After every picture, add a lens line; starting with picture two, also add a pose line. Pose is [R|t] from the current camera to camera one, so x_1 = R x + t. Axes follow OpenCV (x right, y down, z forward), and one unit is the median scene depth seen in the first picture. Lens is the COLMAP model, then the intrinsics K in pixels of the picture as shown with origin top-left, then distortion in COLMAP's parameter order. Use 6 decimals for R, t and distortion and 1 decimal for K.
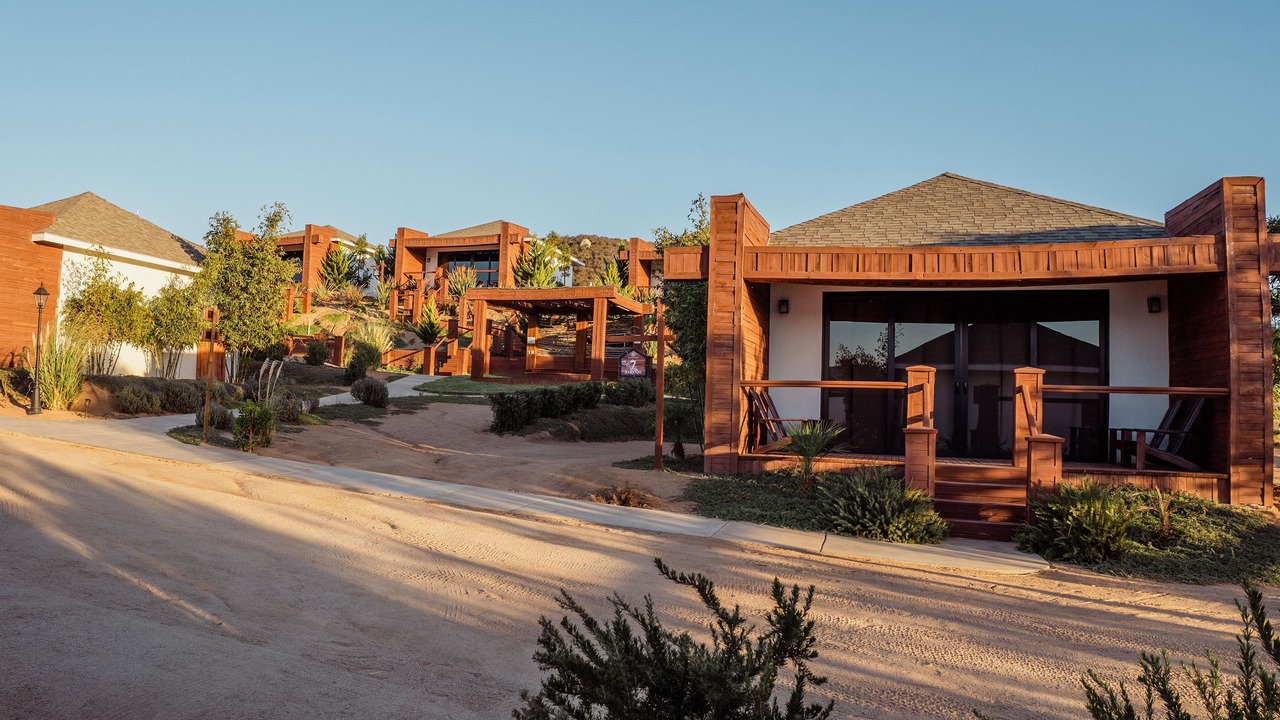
lens RADIAL K [[866.4, 0, 640.0], [0, 866.4, 360.0], [0, 0, 1]] dist [-0.145717, 0.088599]
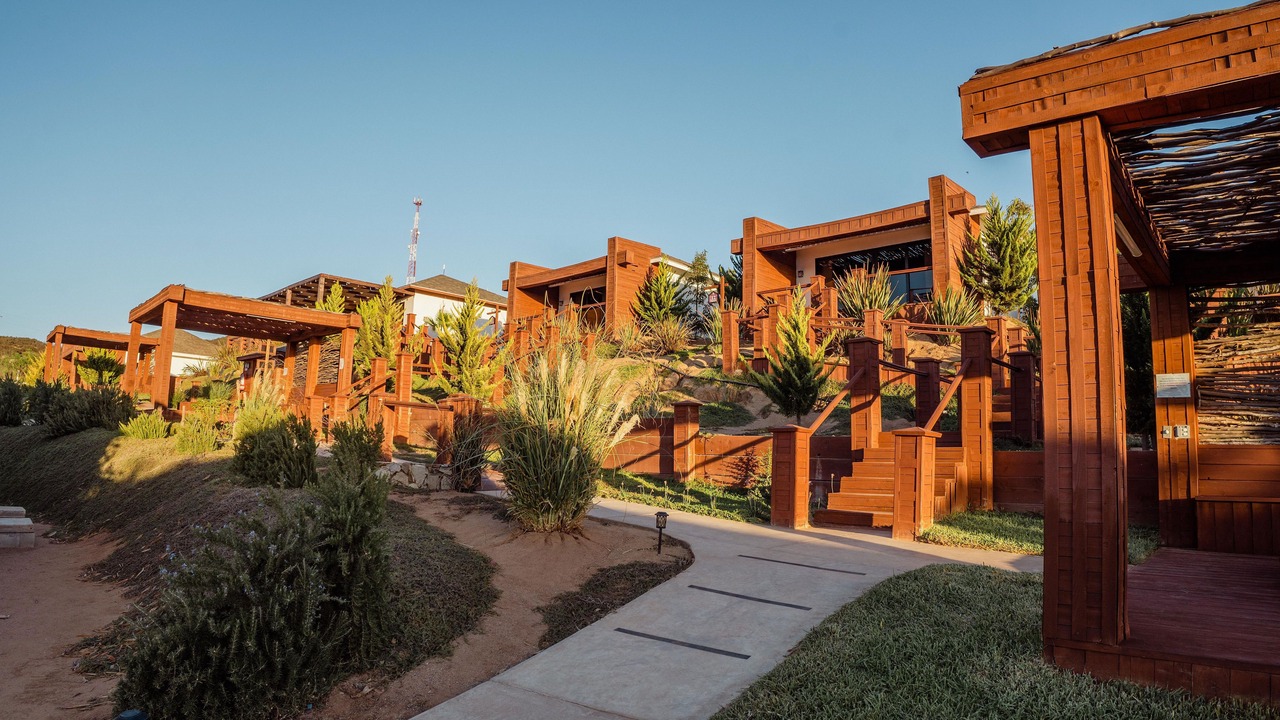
lens RADIAL K [[771.9, 0, 617.3], [0, 771.9, 362.5], [0, 0, 1]] dist [-0.118631, 0.047128]
pose [[0.877499, -0.070381, -0.474386, -0.117128], [0.030699, 0.995388, -0.090892, -0.010446], [0.478595, 0.065194, 0.875612, 0.507177]]
